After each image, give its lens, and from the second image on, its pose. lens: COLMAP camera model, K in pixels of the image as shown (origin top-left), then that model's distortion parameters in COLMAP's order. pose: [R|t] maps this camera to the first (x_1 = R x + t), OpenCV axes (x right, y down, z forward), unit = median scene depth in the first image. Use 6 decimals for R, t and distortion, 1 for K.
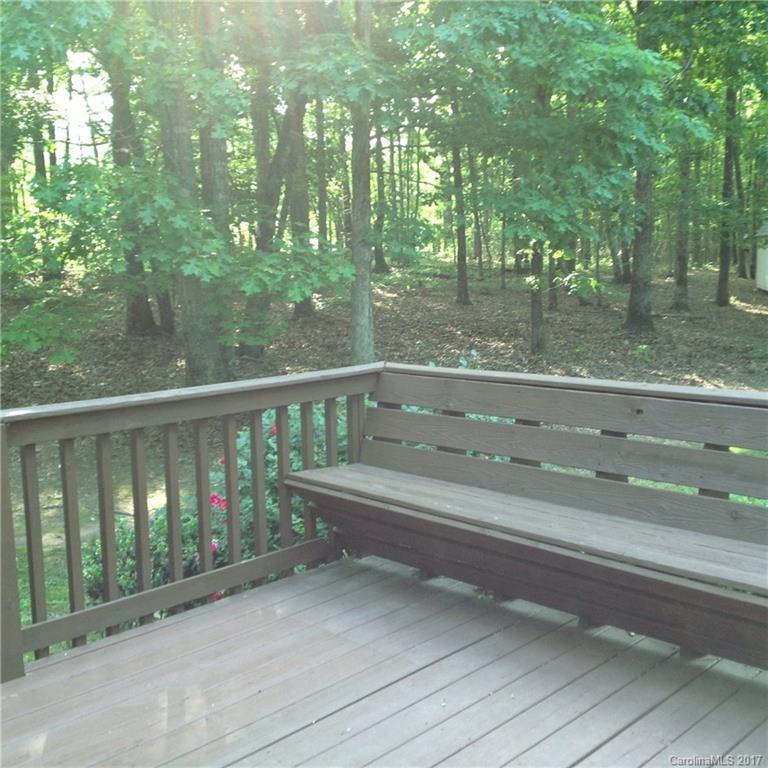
lens RADIAL K [[979.0, 0, 405.4], [0, 979.0, 371.8], [0, 0, 1]] dist [0.278306, -0.659802]
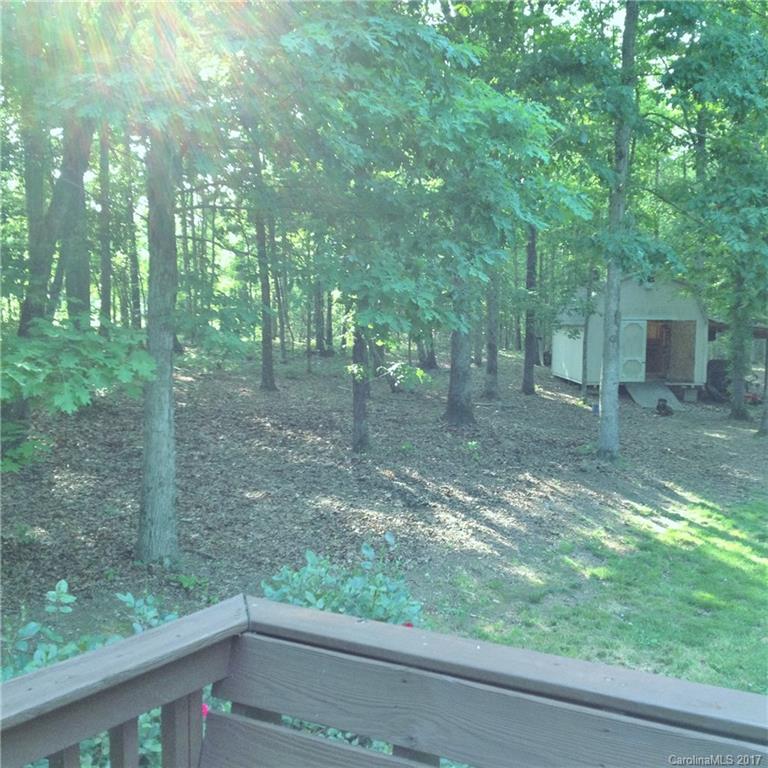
lens RADIAL K [[979.0, 0, 405.4], [0, 979.0, 371.8], [0, 0, 1]] dist [0.278306, -0.659802]
pose [[0.978072, 0.011193, 0.207965, -0.011275], [0.005413, 0.996851, -0.079109, -0.019483], [-0.208196, 0.078500, 0.974932, 0.121058]]
